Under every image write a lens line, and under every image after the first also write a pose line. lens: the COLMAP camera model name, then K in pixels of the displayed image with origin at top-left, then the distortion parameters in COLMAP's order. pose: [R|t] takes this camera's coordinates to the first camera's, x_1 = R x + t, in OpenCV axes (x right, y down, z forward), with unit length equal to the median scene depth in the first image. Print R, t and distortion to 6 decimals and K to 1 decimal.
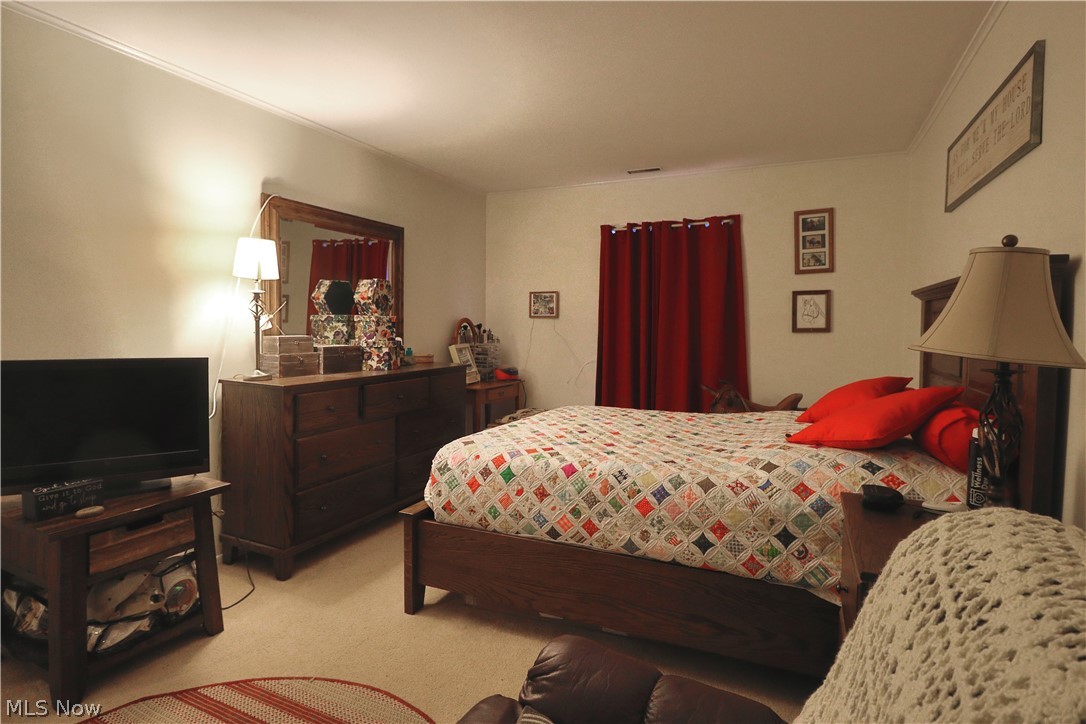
lens RADIAL K [[560.8, 0, 541.8], [0, 560.8, 353.2], [0, 0, 1]] dist [-0.006946, -0.004581]
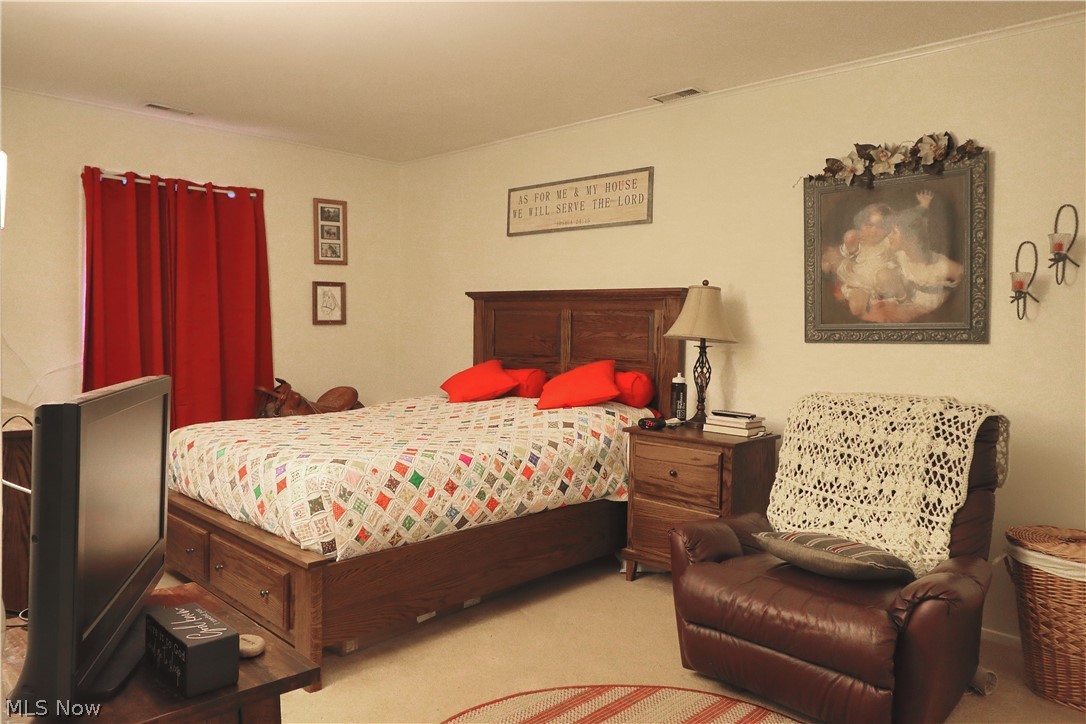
lens RADIAL K [[759.2, 0, 544.3], [0, 759.2, 361.7], [0, 0, 1]] dist [-0.006692, -0.000589]
pose [[0.337368, -0.048219, 0.940137, -1.191045], [0.032396, 0.998690, 0.039596, -0.023994], [-0.940815, 0.017098, 0.338488, 0.367424]]
